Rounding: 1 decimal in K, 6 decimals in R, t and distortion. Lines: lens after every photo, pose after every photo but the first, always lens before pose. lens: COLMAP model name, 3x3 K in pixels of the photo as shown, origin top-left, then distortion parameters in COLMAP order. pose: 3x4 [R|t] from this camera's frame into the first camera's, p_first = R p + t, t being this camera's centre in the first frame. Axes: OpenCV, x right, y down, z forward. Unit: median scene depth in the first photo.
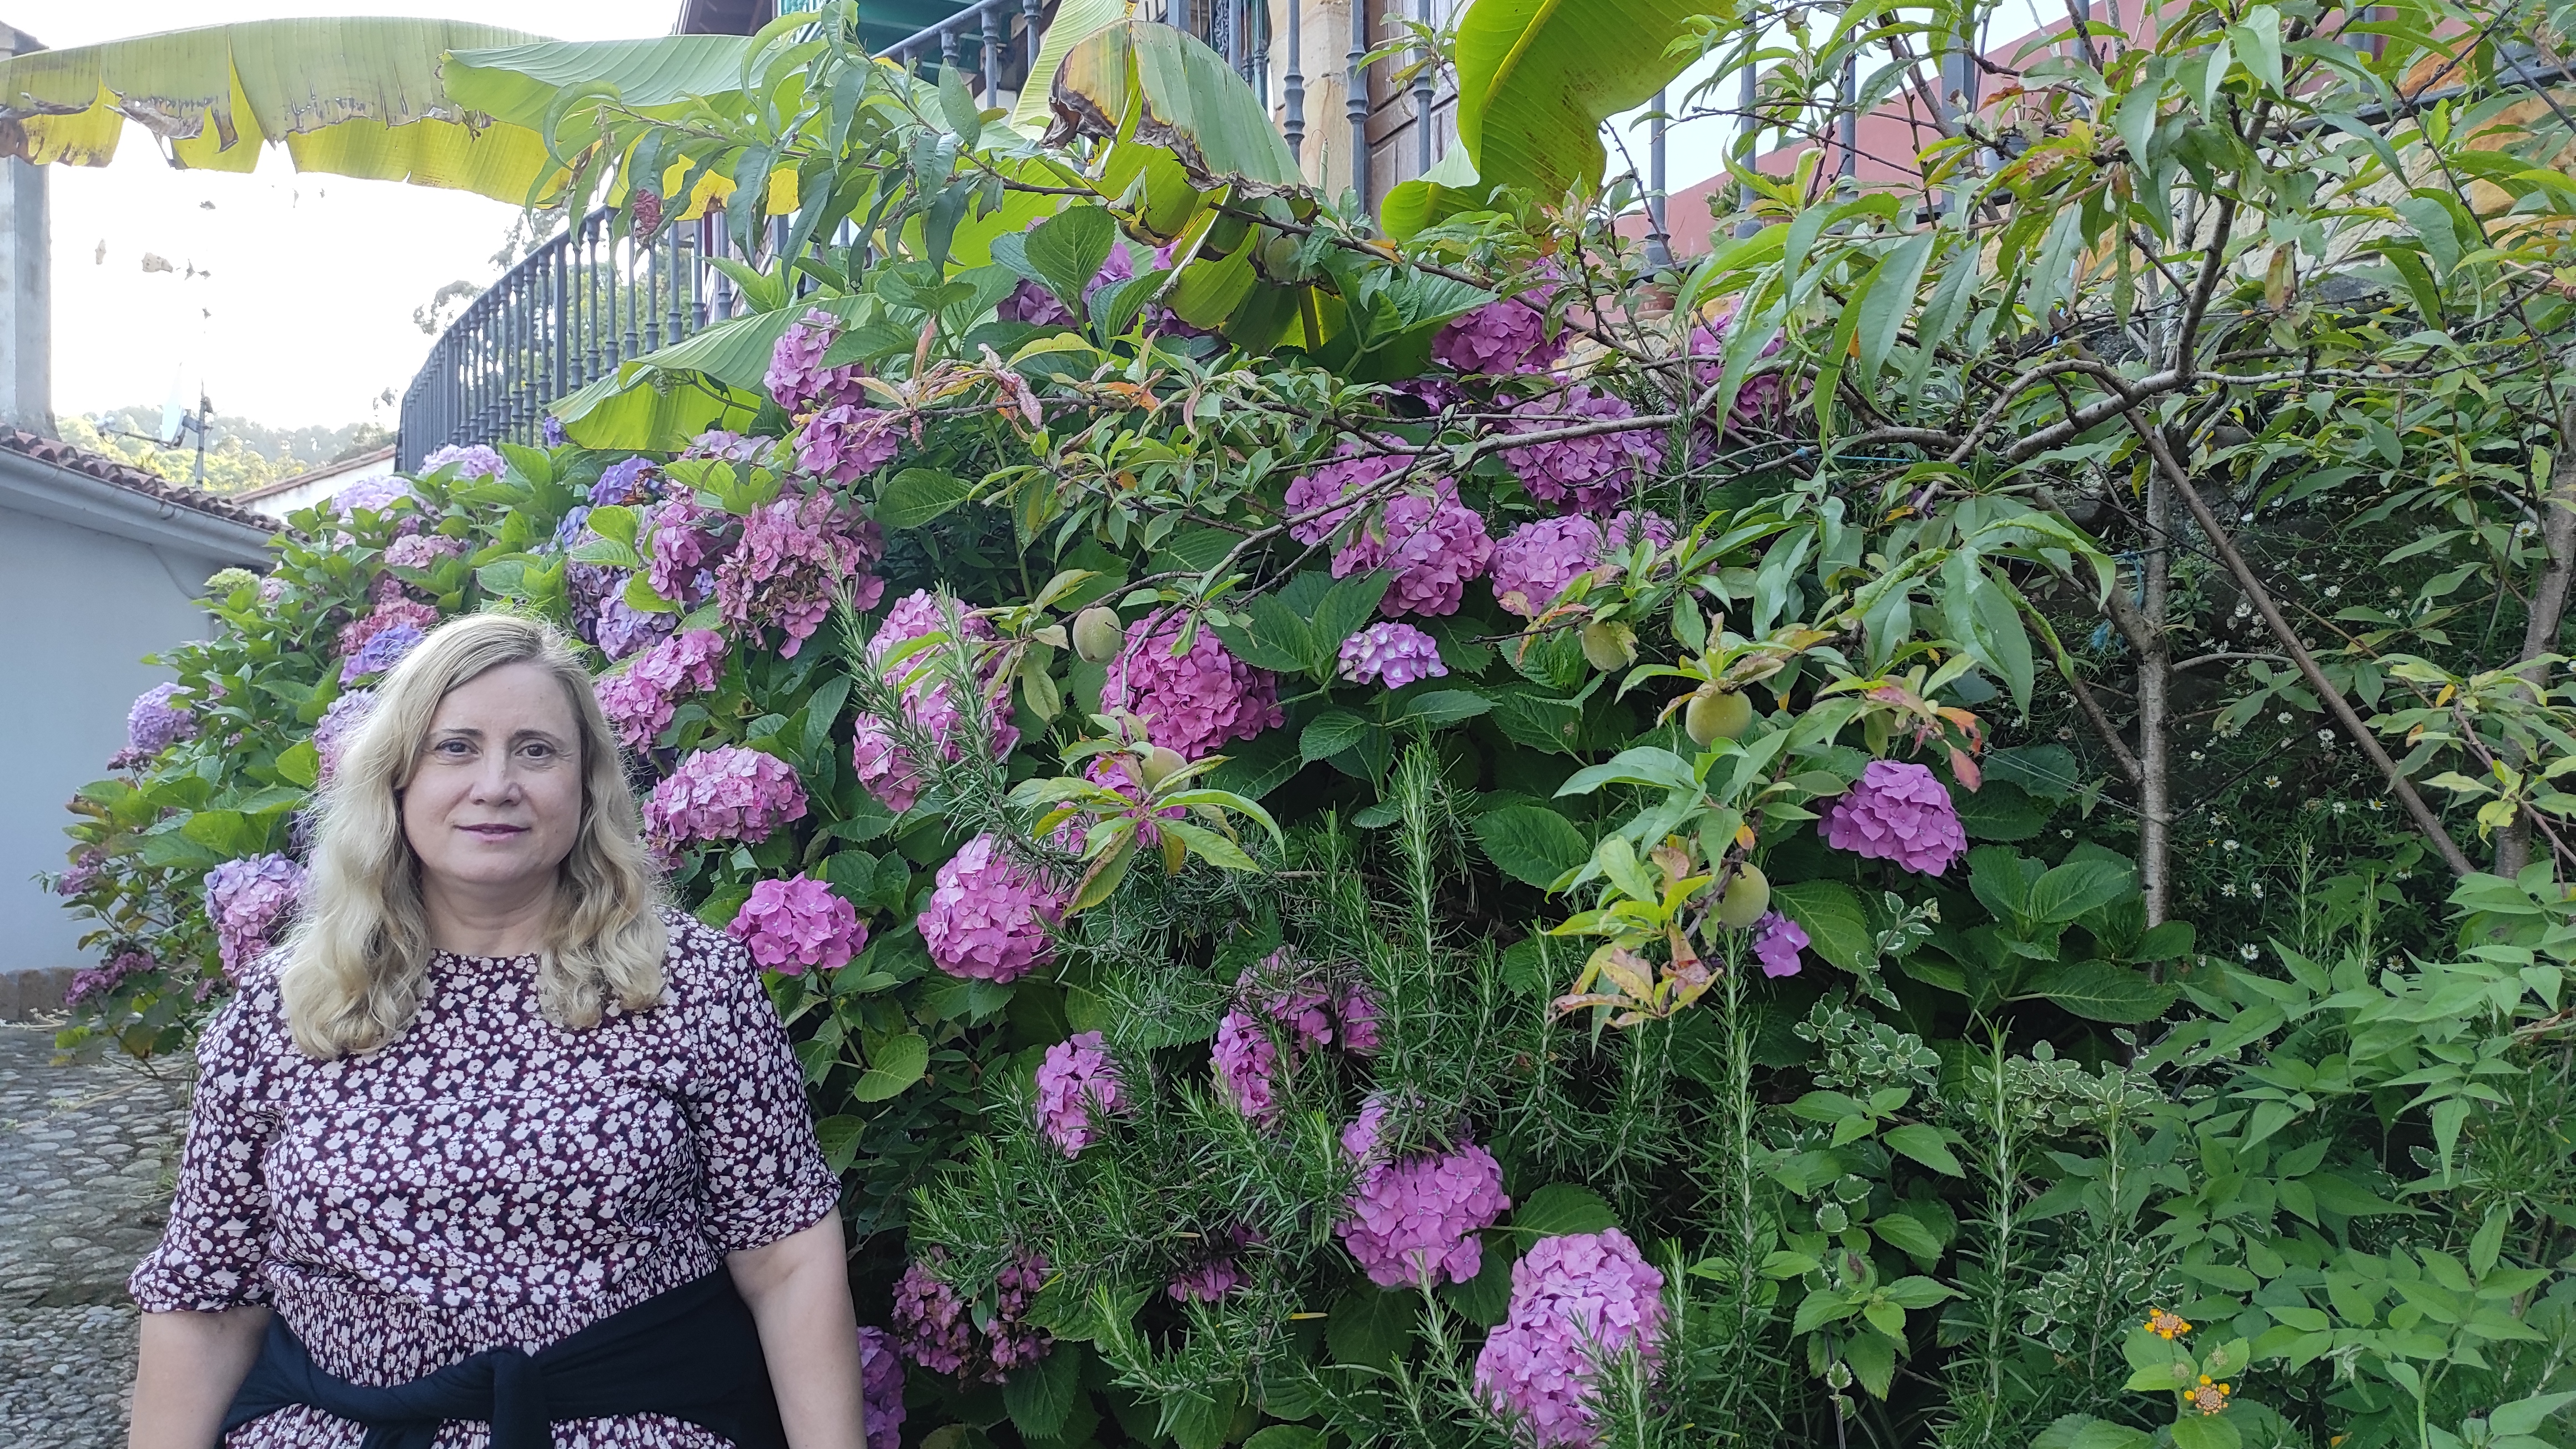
lens RADIAL K [[1890.2, 0, 1278.7], [0, 1890.2, 716.1], [0, 0, 1]] dist [0.085857, -0.099295]
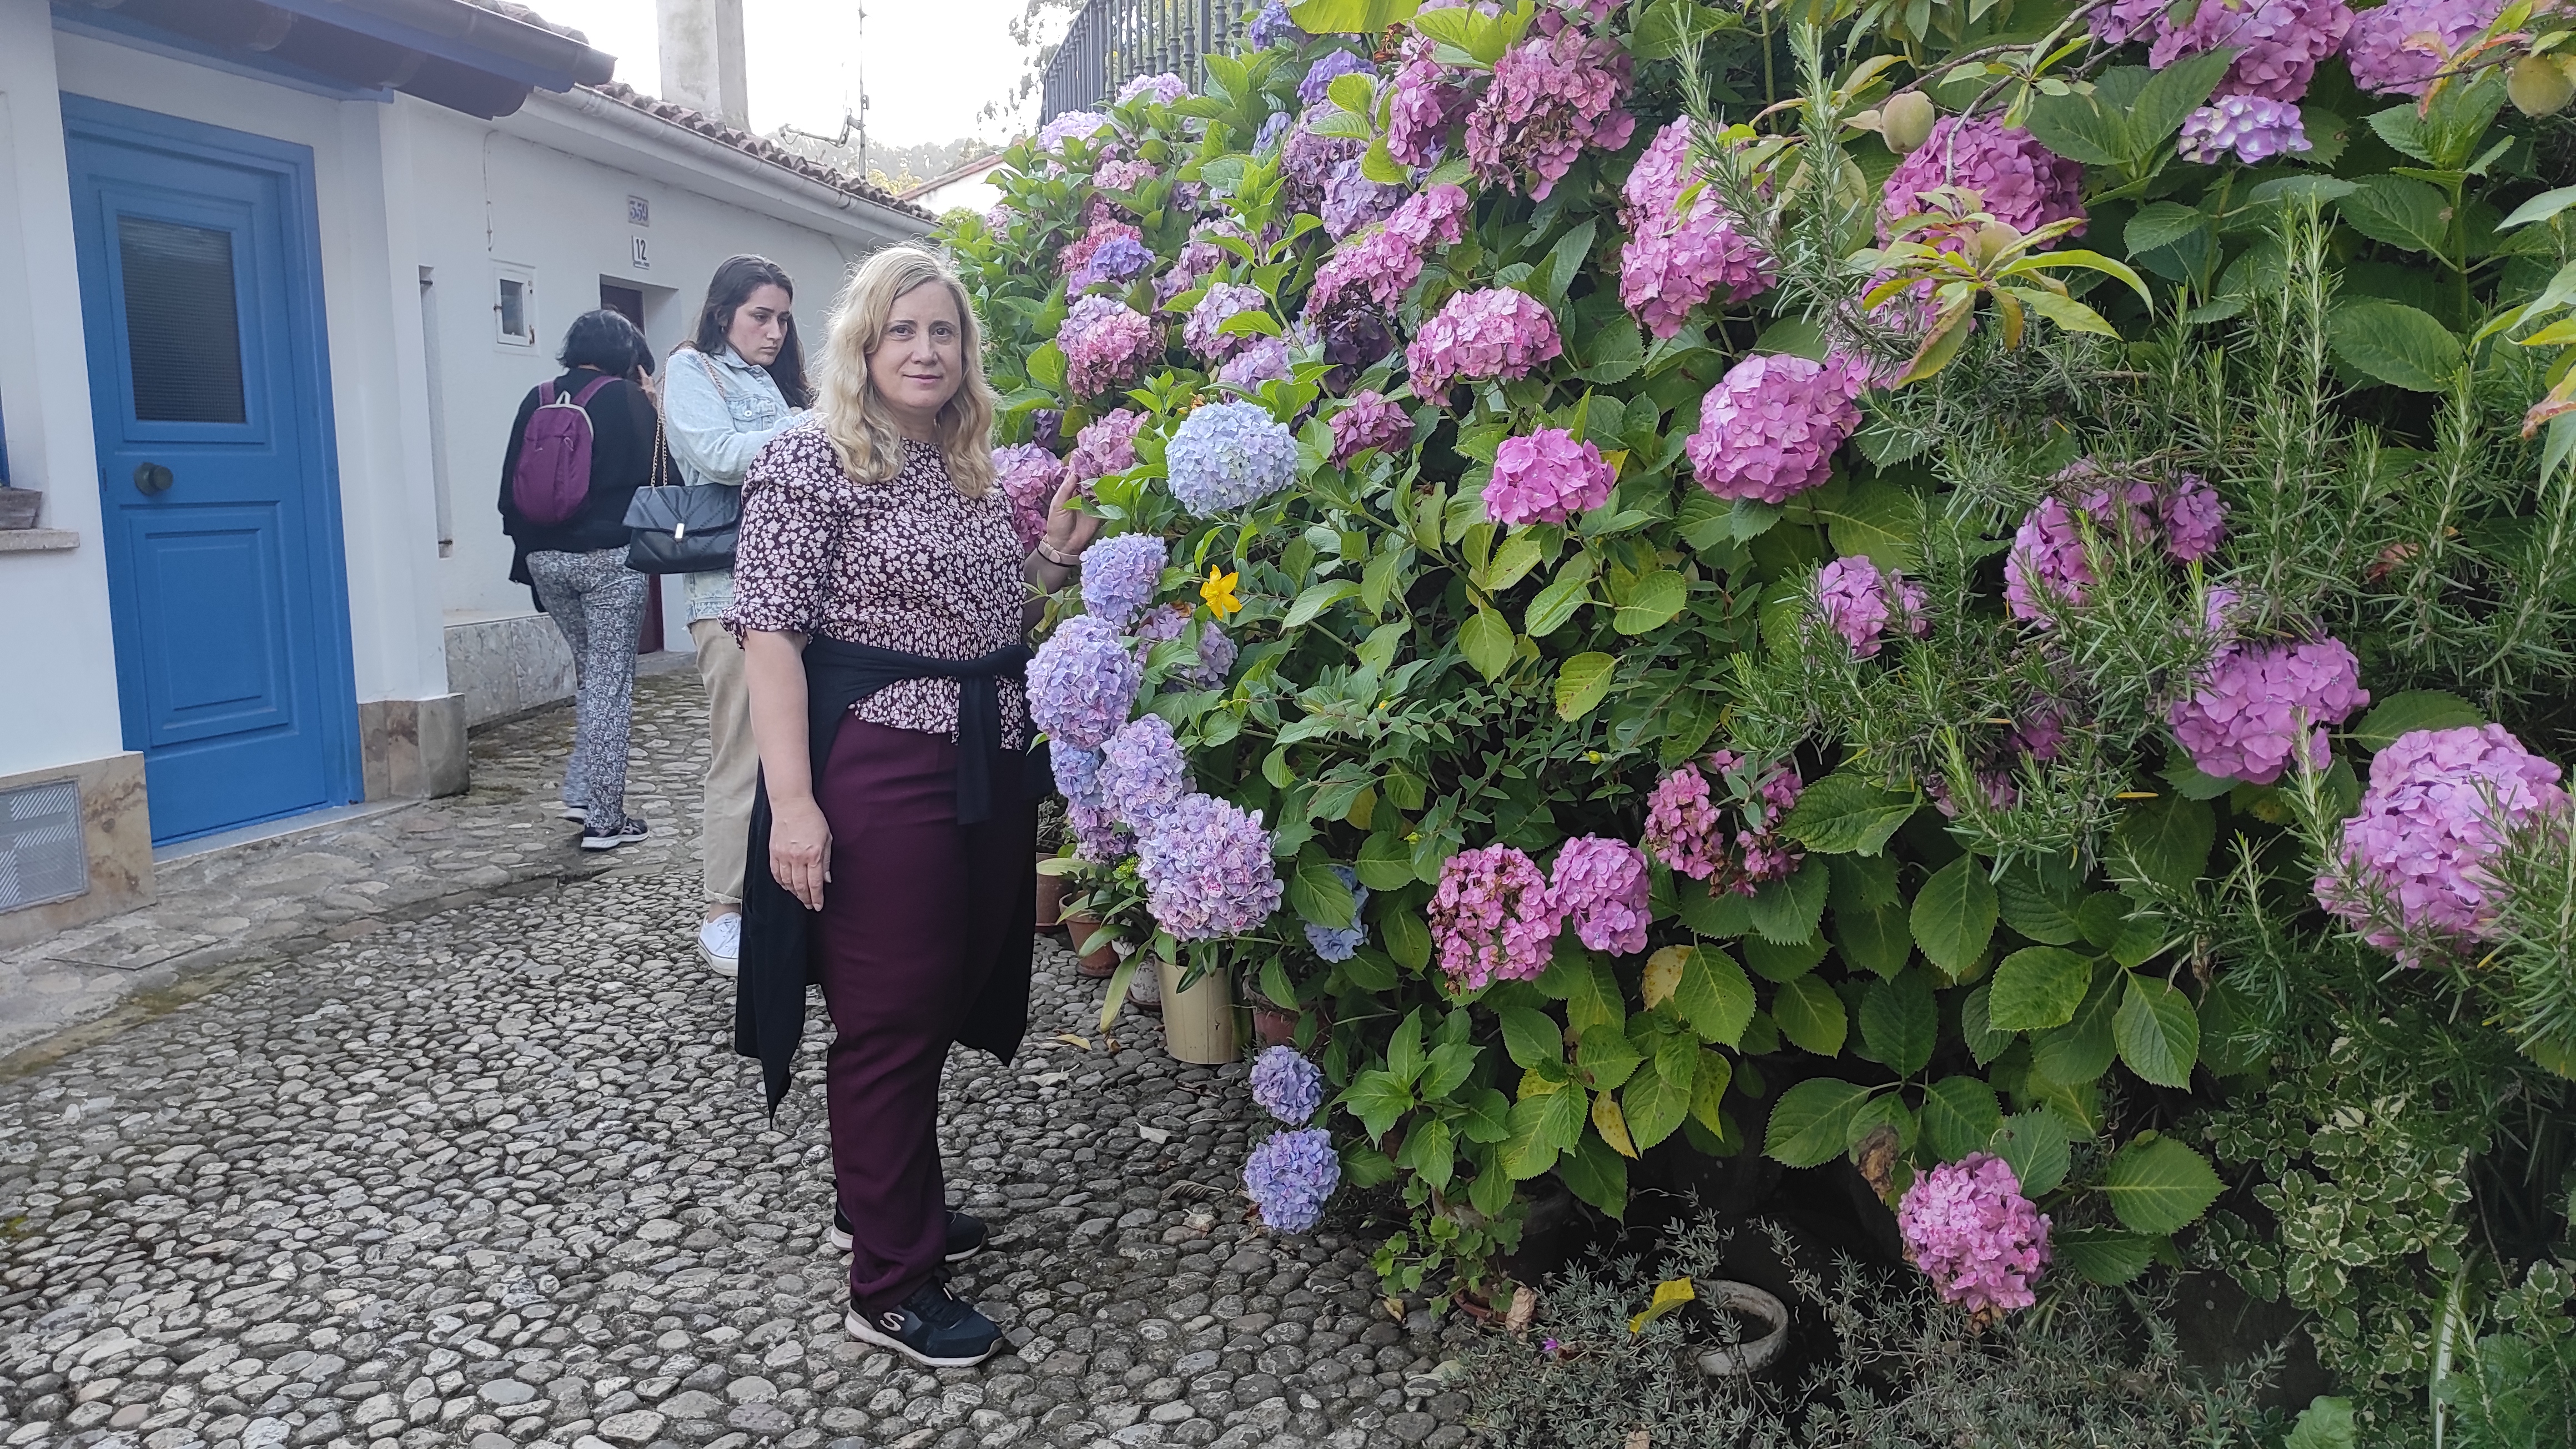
lens RADIAL K [[1894.9, 0, 1288.0], [0, 1894.9, 724.5], [0, 0, 1]] dist [0.045850, -0.010067]
pose [[0.960616, 0.038018, -0.275267, -0.106603], [0.005976, 0.987541, 0.157249, 0.093252], [0.277815, -0.152701, 0.948420, -0.047940]]
